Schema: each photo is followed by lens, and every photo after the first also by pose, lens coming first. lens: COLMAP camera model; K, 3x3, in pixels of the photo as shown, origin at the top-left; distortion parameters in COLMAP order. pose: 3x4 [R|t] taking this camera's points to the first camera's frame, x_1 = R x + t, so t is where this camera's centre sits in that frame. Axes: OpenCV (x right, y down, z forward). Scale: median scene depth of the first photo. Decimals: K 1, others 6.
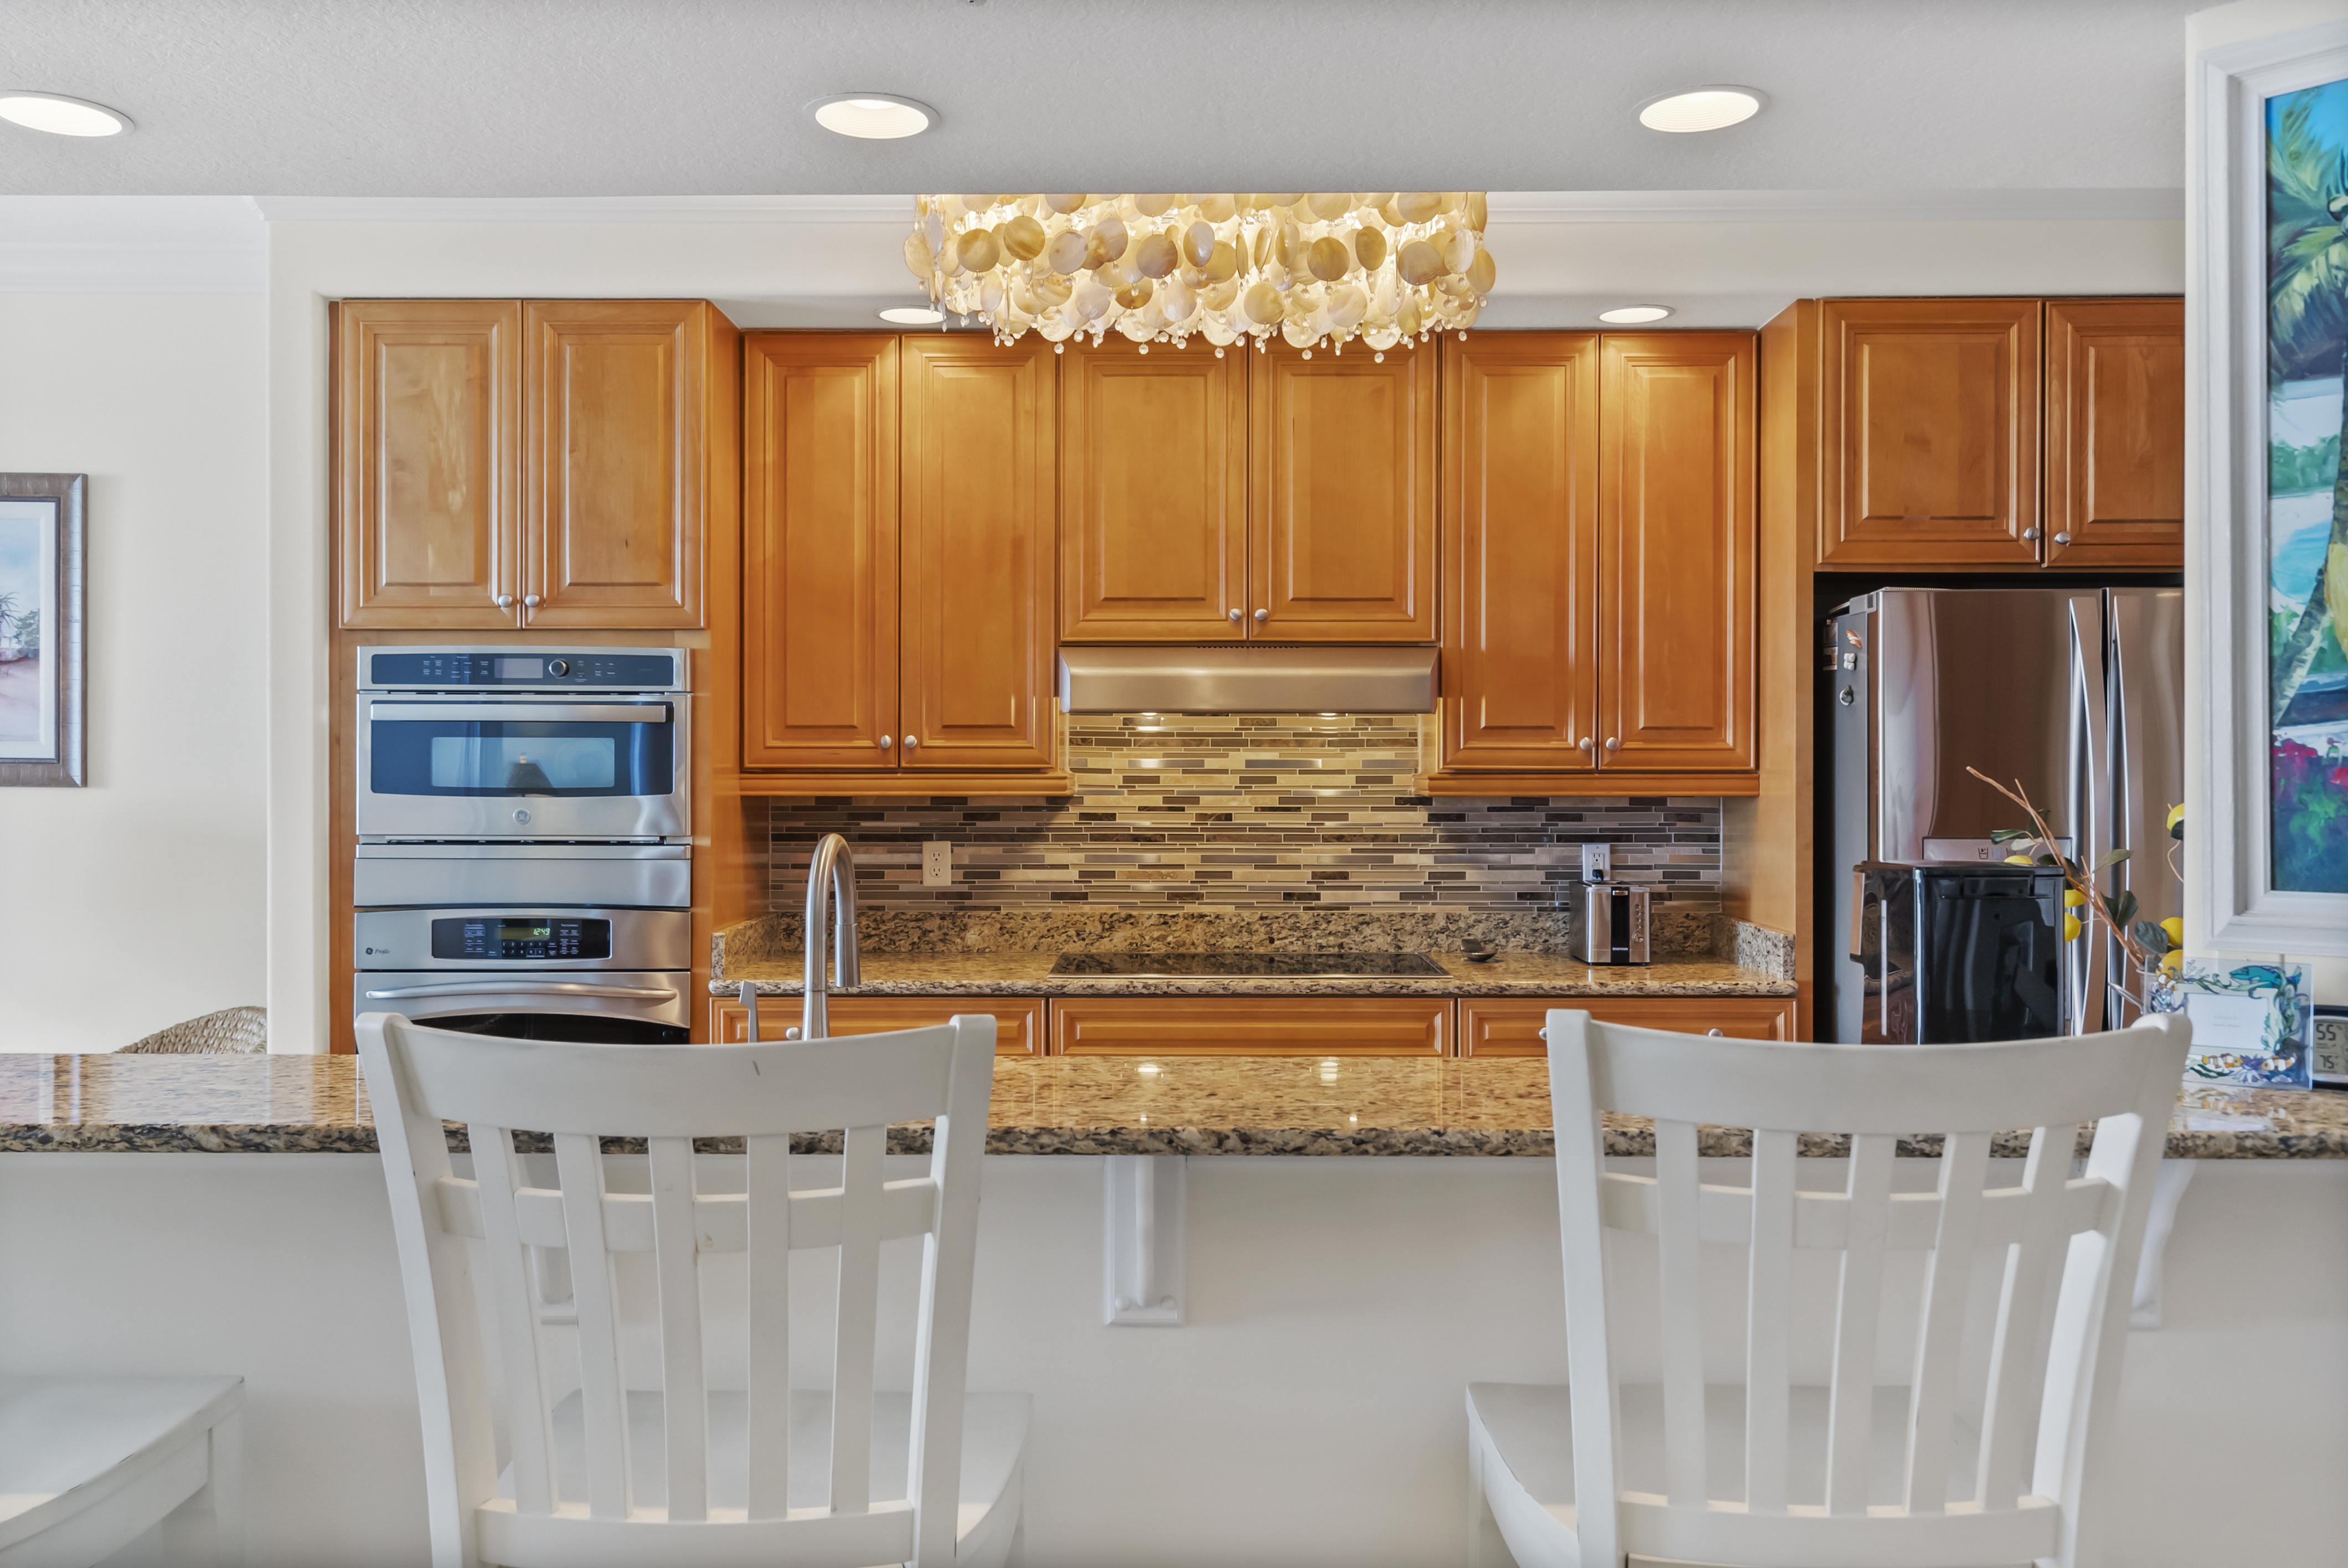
lens RADIAL K [[1898.0, 0, 1174.0], [0, 1898.0, 784.0], [0, 0, 1]] dist [0.008753, -0.001266]
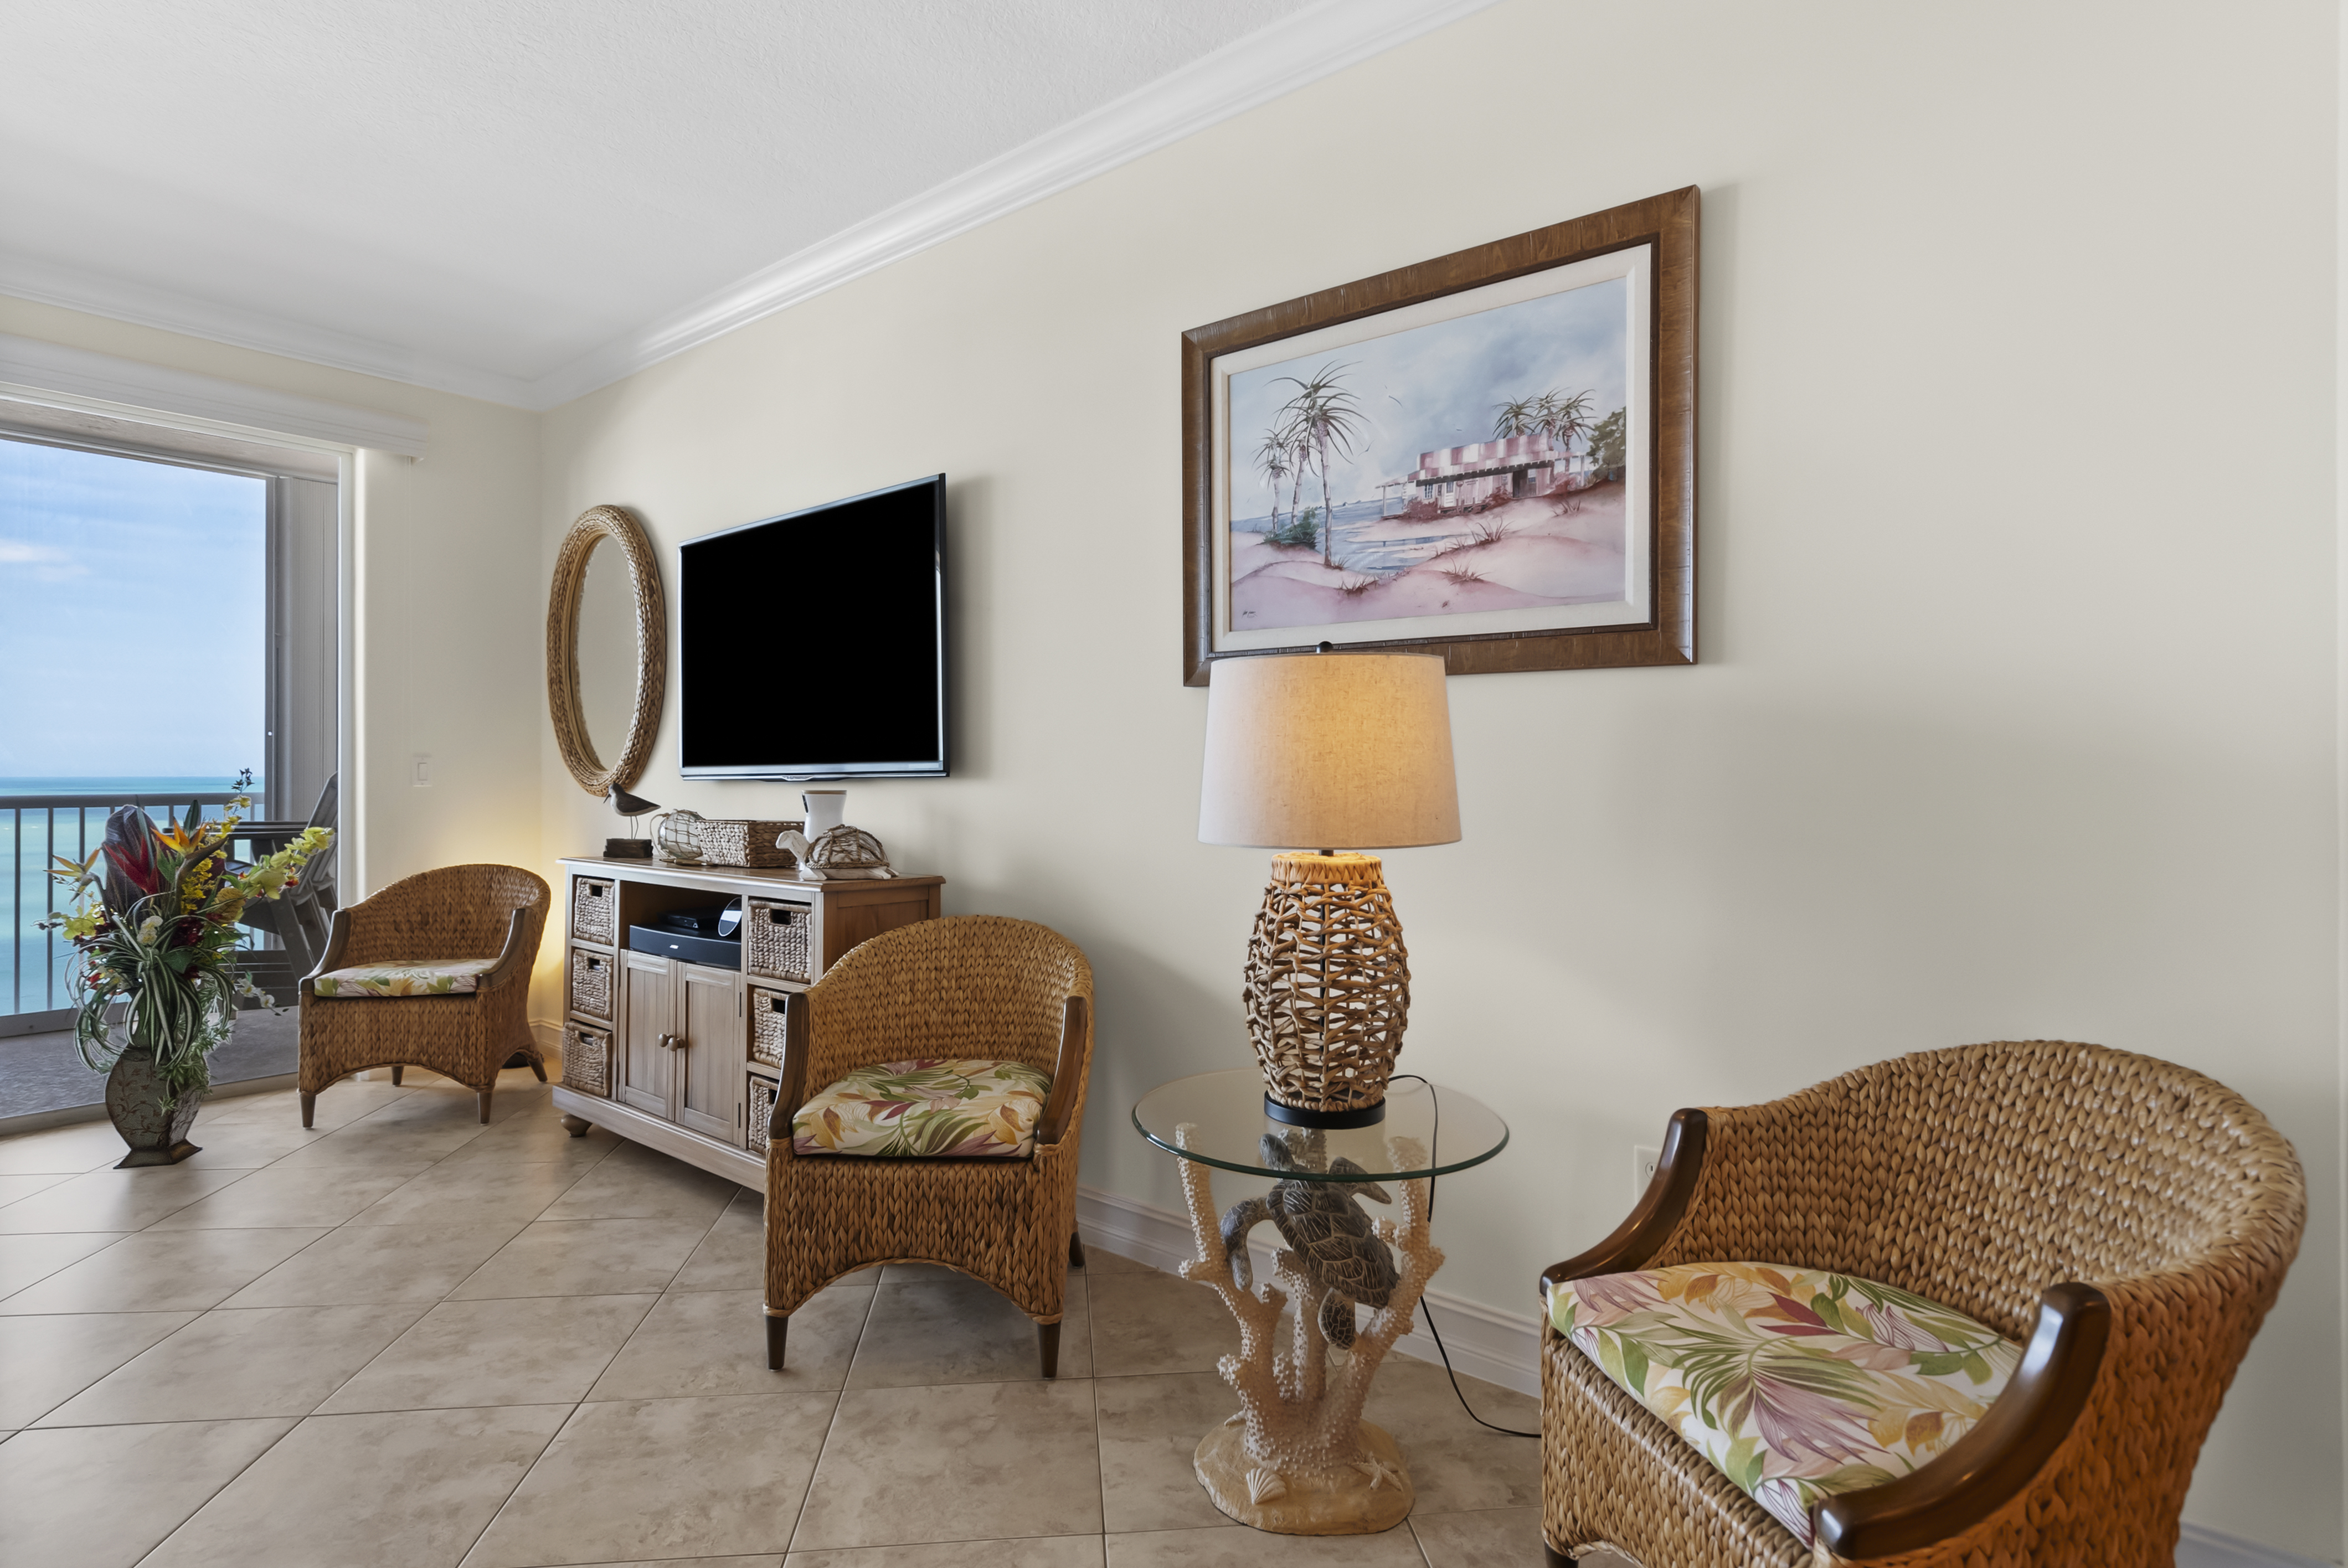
lens RADIAL K [[1207.2, 0, 1170.5], [0, 1207.2, 761.7], [0, 0, 1]] dist [0.000785, -0.000286]
pose [[0.782057, -0.006141, -0.623177, -0.489849], [-0.003741, 0.999887, -0.014547, 0.045377], [0.623196, 0.013708, 0.781946, 0.605440]]
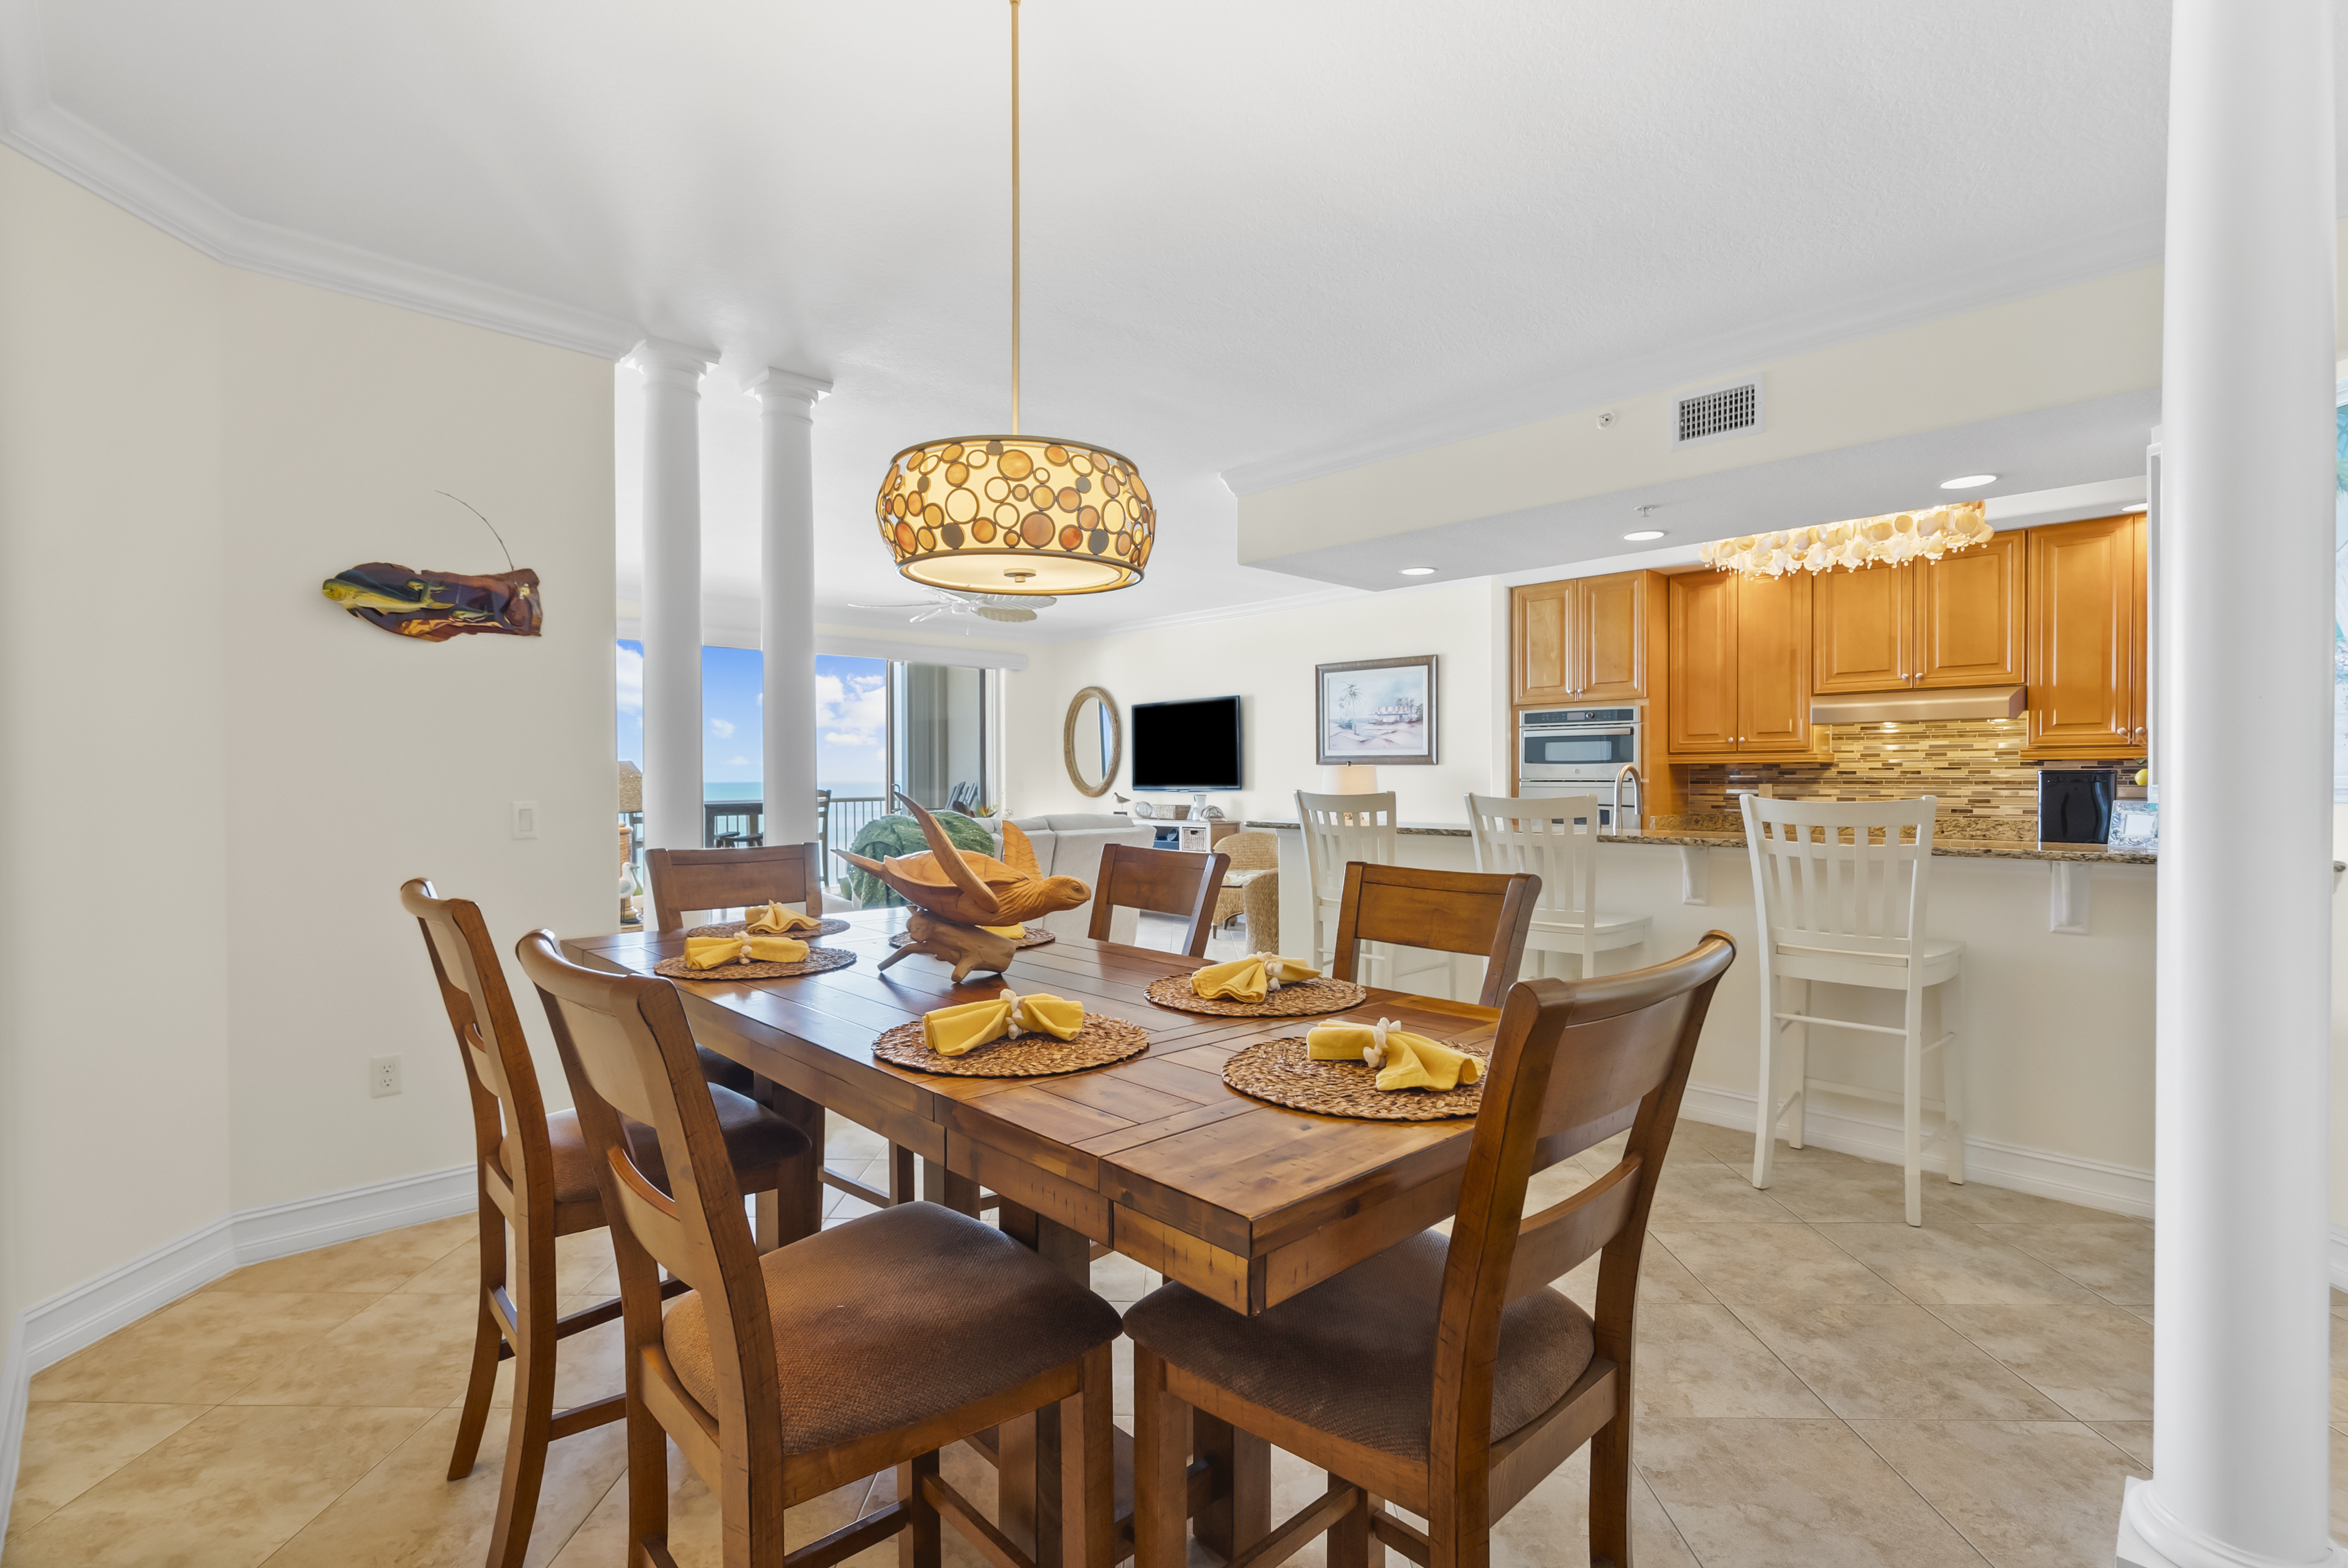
lens RADIAL K [[1078.6, 0, 1164.1], [0, 1078.6, 777.3], [0, 0, 1]] dist [-0.003486, -0.000254]
pose [[0.703225, -0.003702, -0.710958, 0.307553], [-0.000931, 0.999981, -0.006128, 0.033129], [0.710967, 0.004971, 0.703208, -0.453228]]
